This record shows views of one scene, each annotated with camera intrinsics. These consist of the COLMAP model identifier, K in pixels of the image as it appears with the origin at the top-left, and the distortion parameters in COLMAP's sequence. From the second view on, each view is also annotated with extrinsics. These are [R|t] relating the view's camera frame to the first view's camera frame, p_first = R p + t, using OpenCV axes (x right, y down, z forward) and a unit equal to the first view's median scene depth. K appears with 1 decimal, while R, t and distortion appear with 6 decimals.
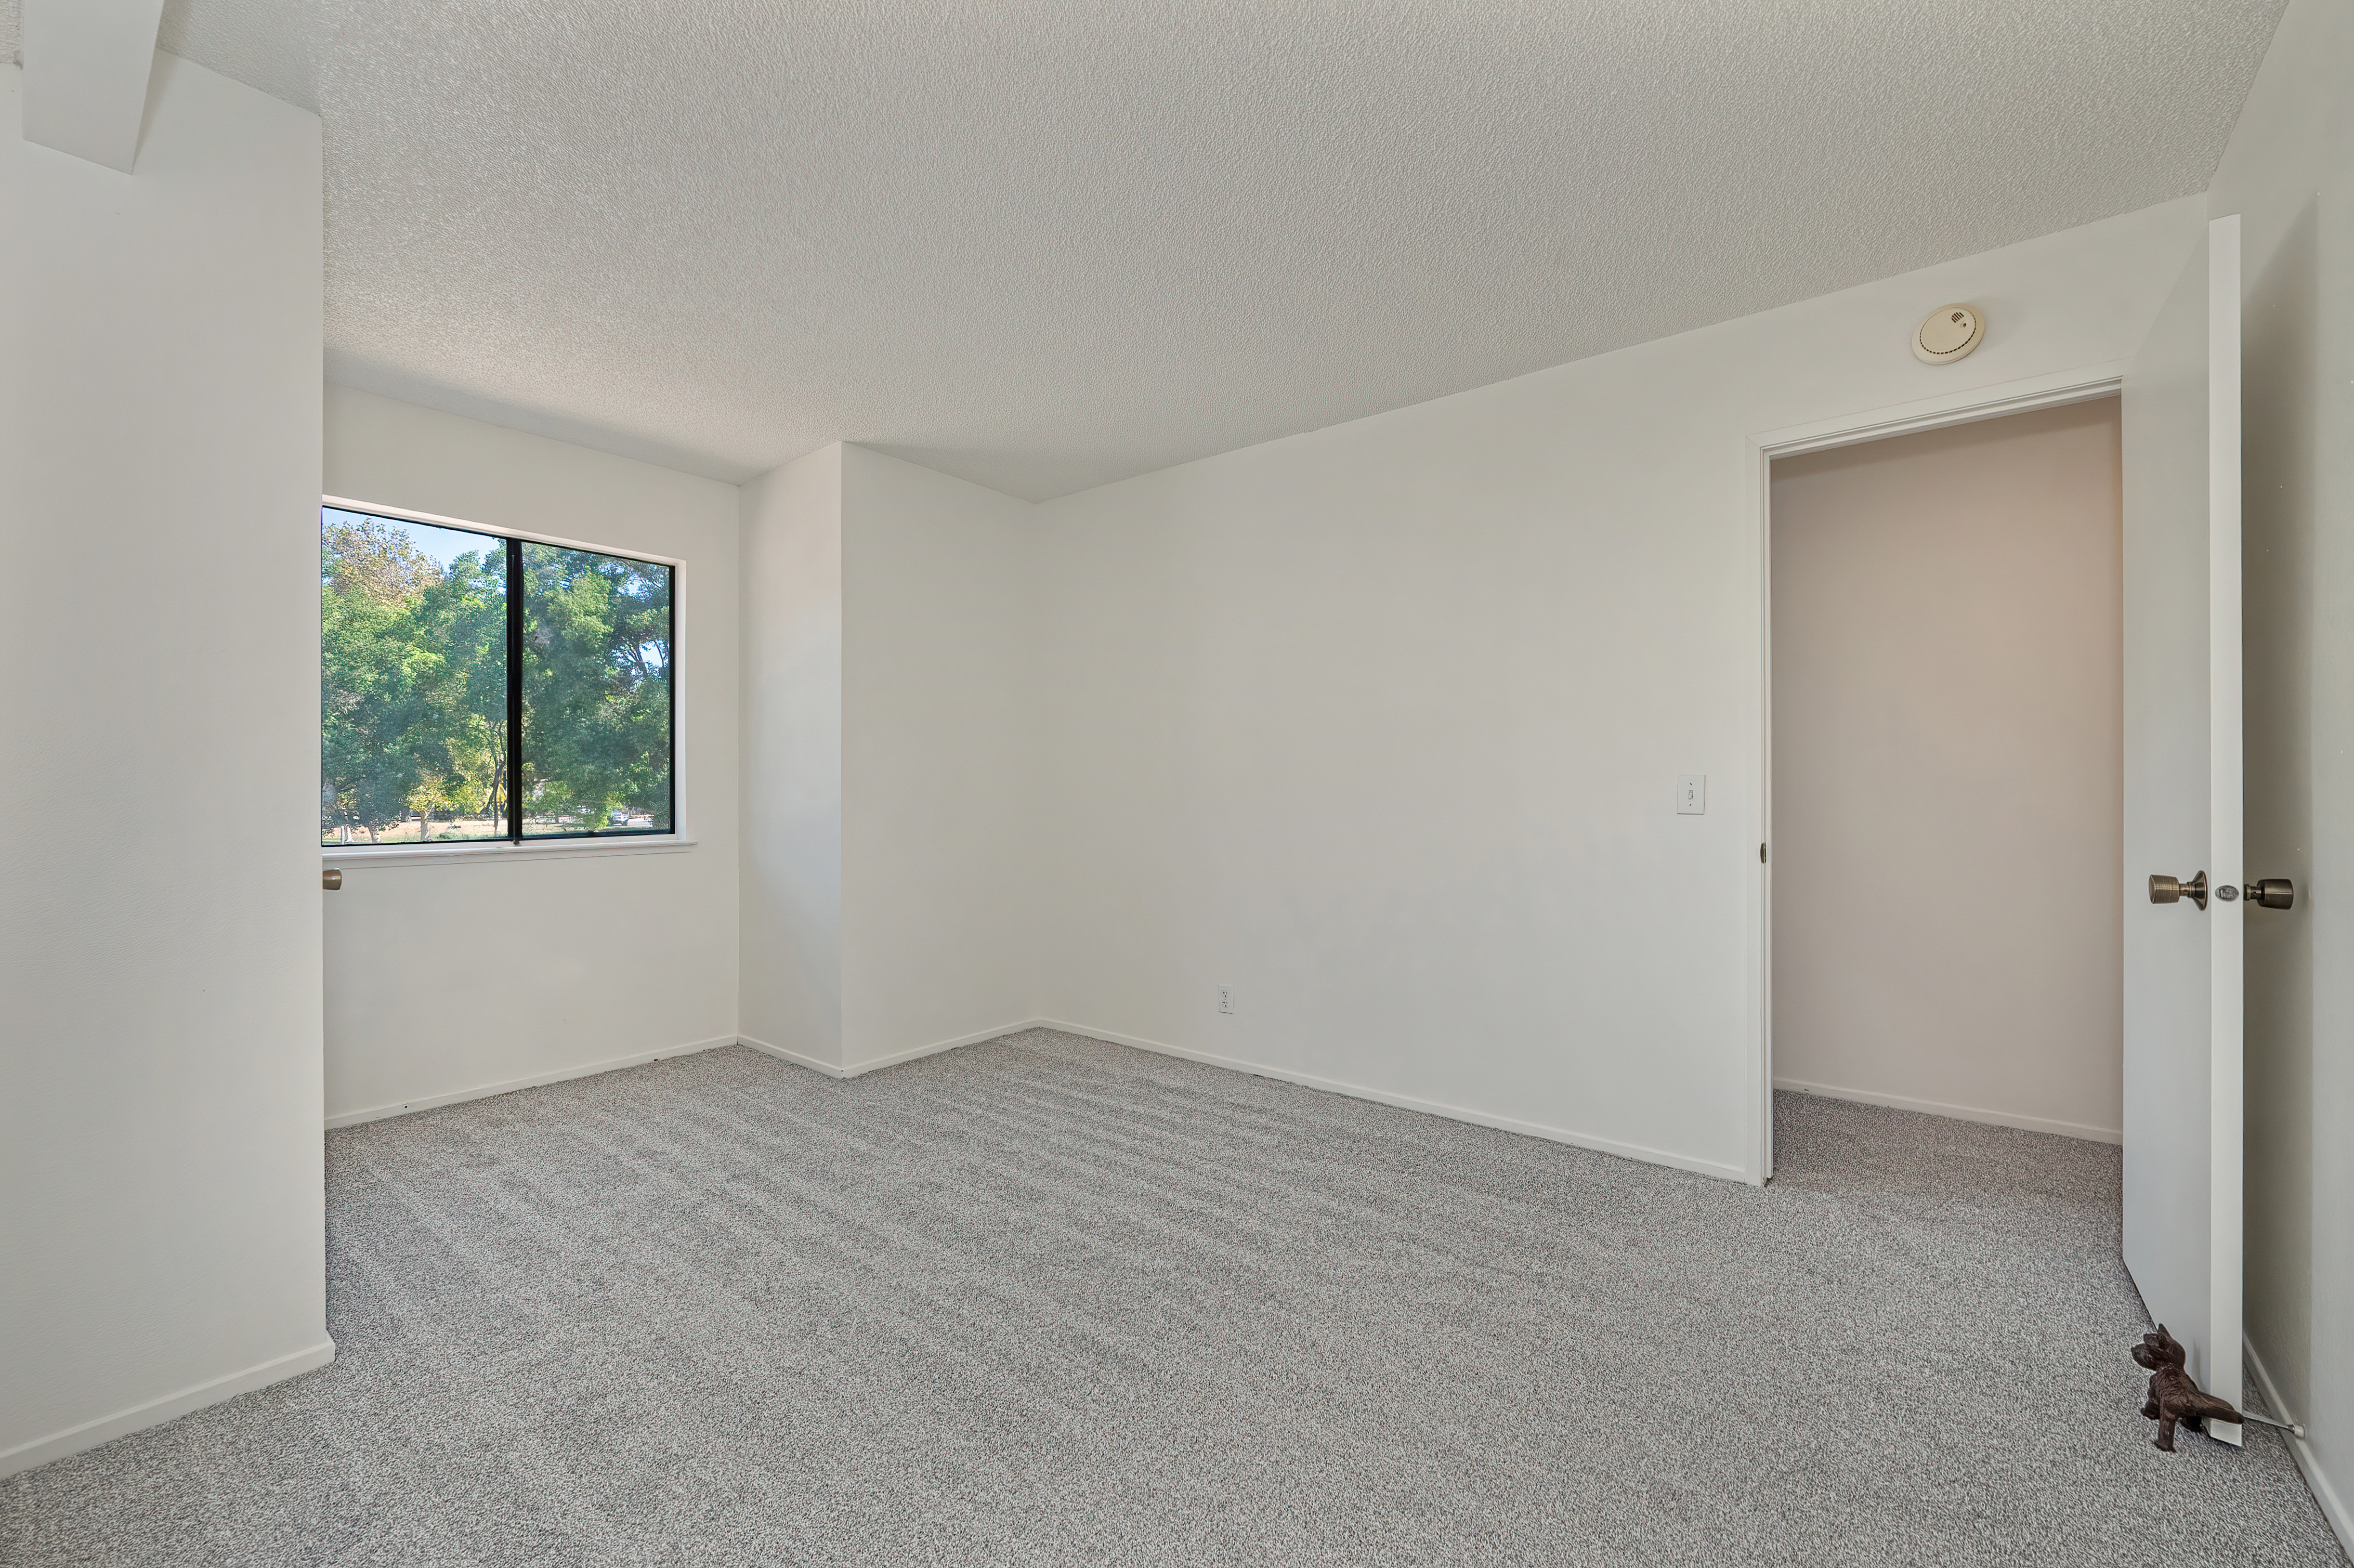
lens RADIAL K [[932.7, 0, 1204.4], [0, 932.7, 787.5], [0, 0, 1]] dist [-0.002149, -0.000275]
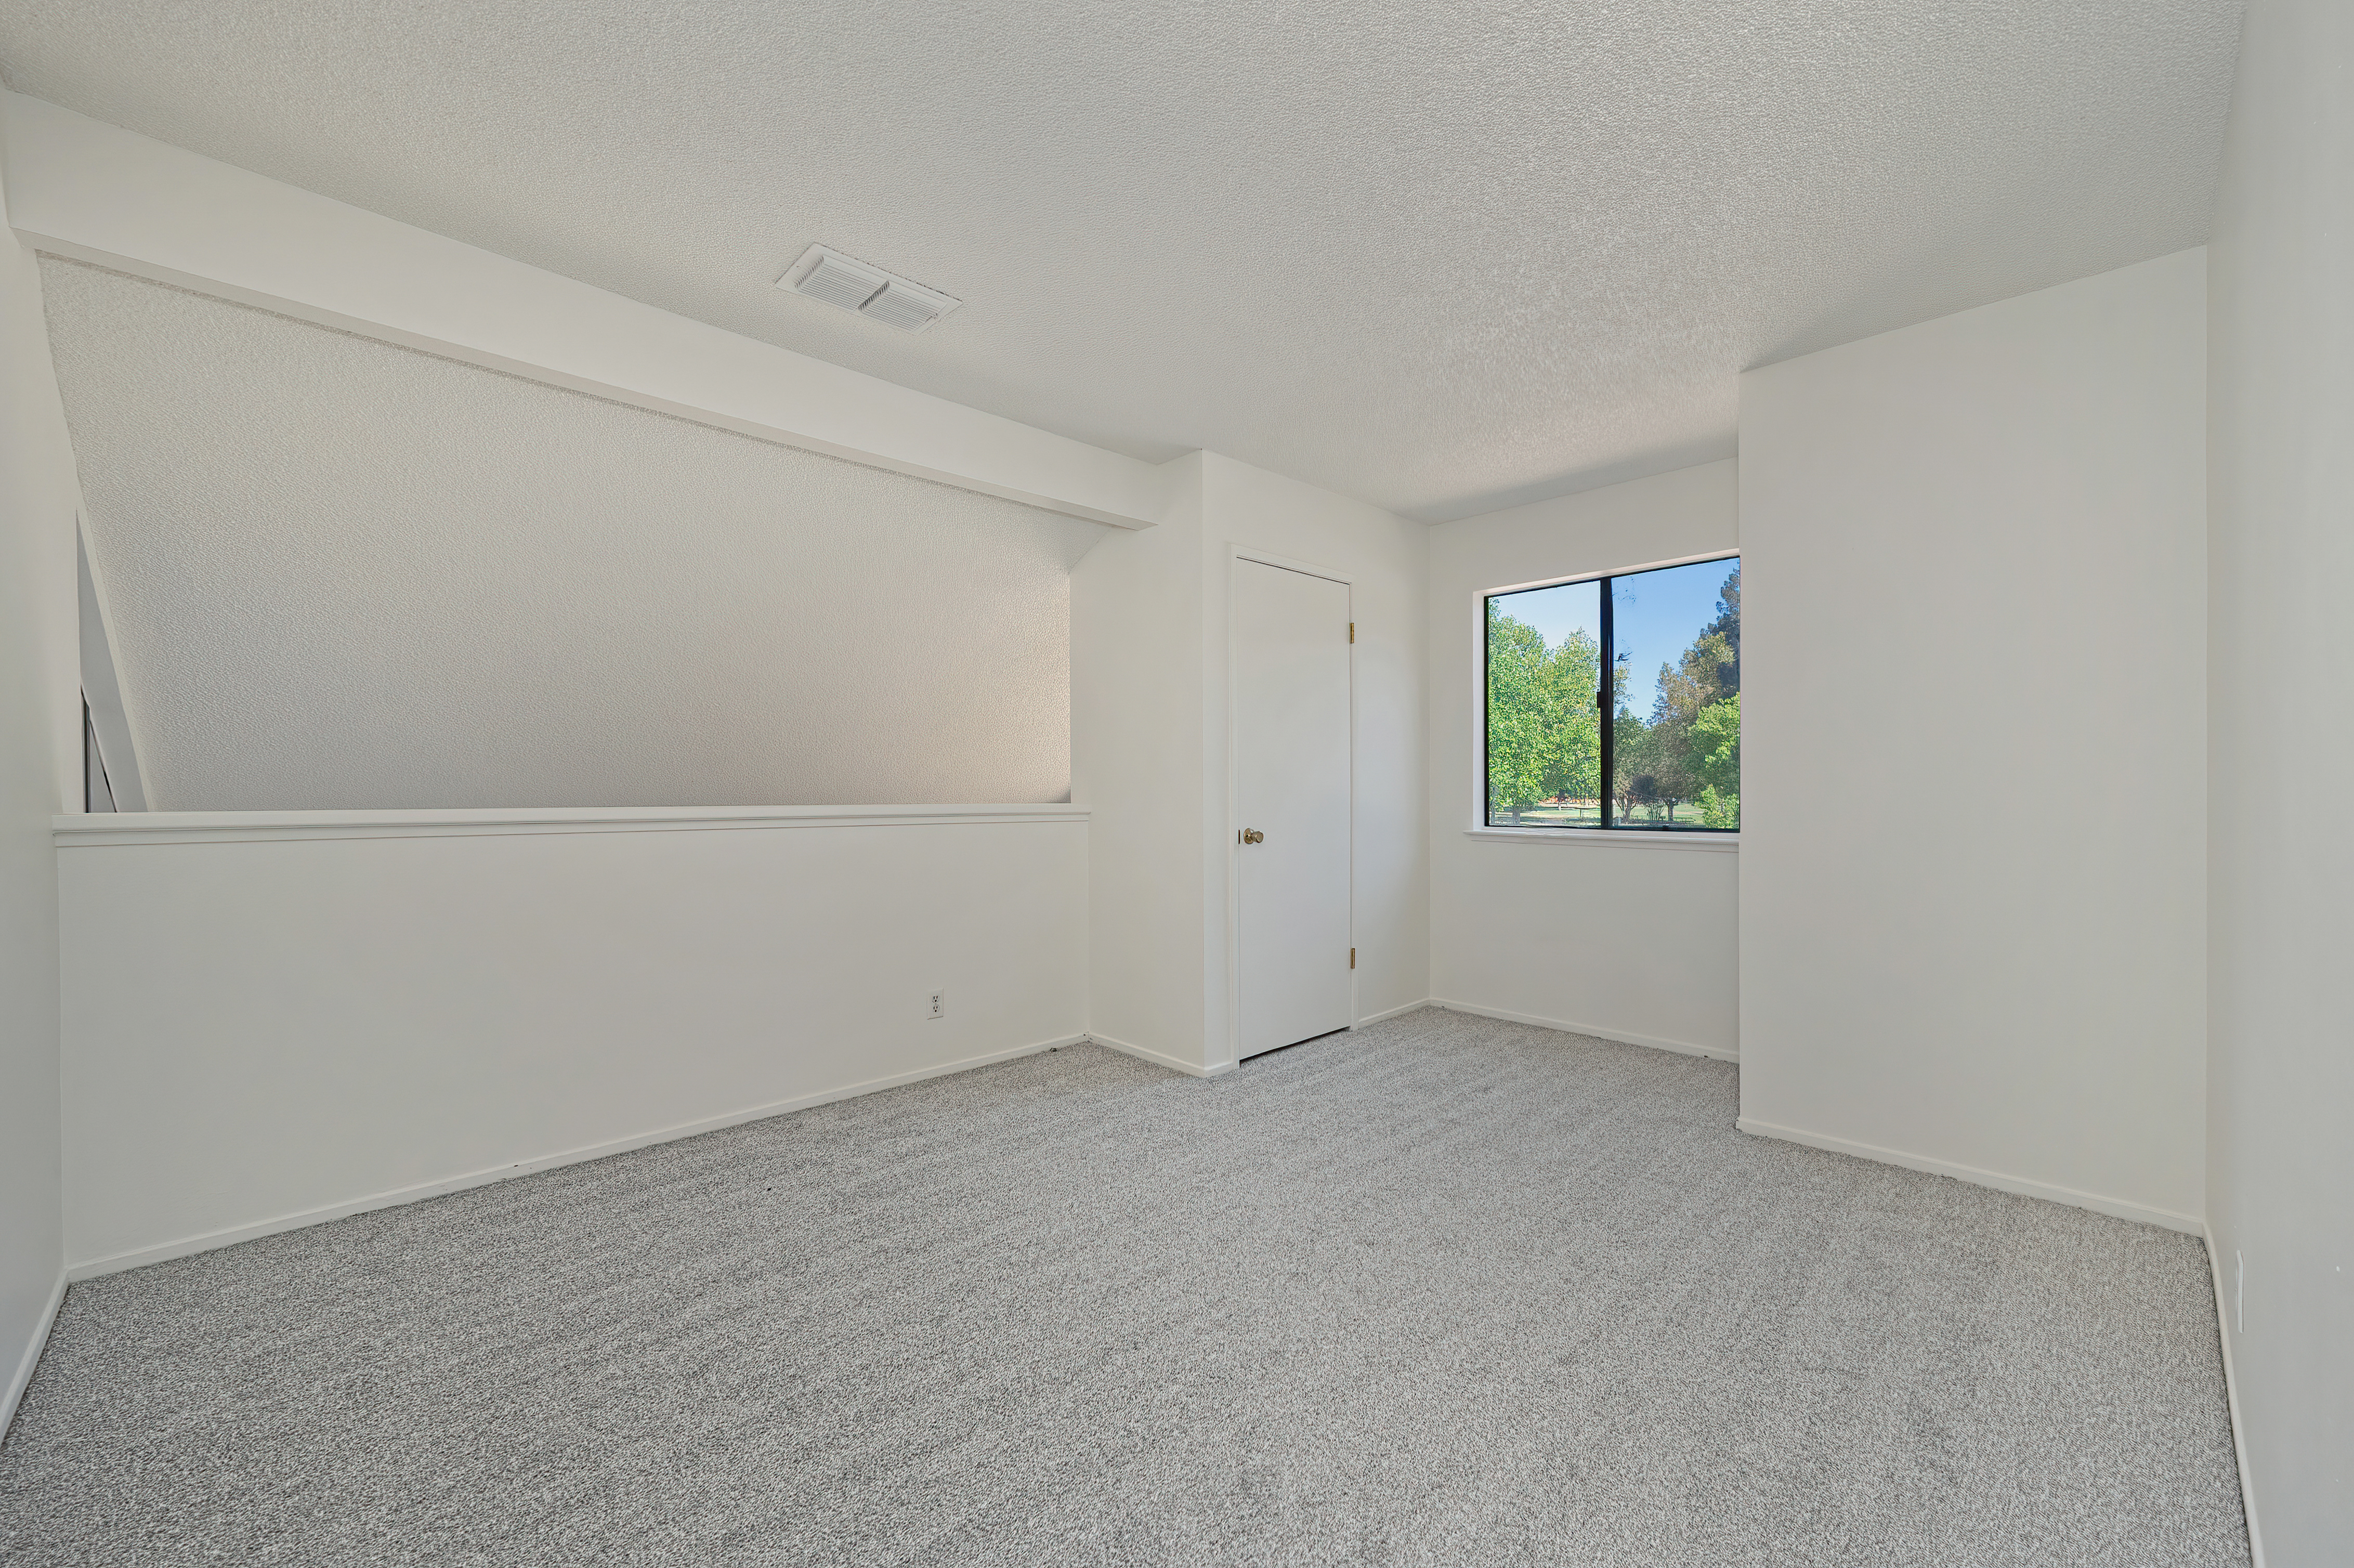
lens RADIAL K [[932.7, 0, 1204.4], [0, 932.7, 787.5], [0, 0, 1]] dist [-0.002149, -0.000275]
pose [[-0.121050, -0.001086, -0.992646, 0.510837], [-0.003813, 0.999993, -0.000629, 0.005825], [0.992639, 0.003708, -0.121054, 0.630283]]
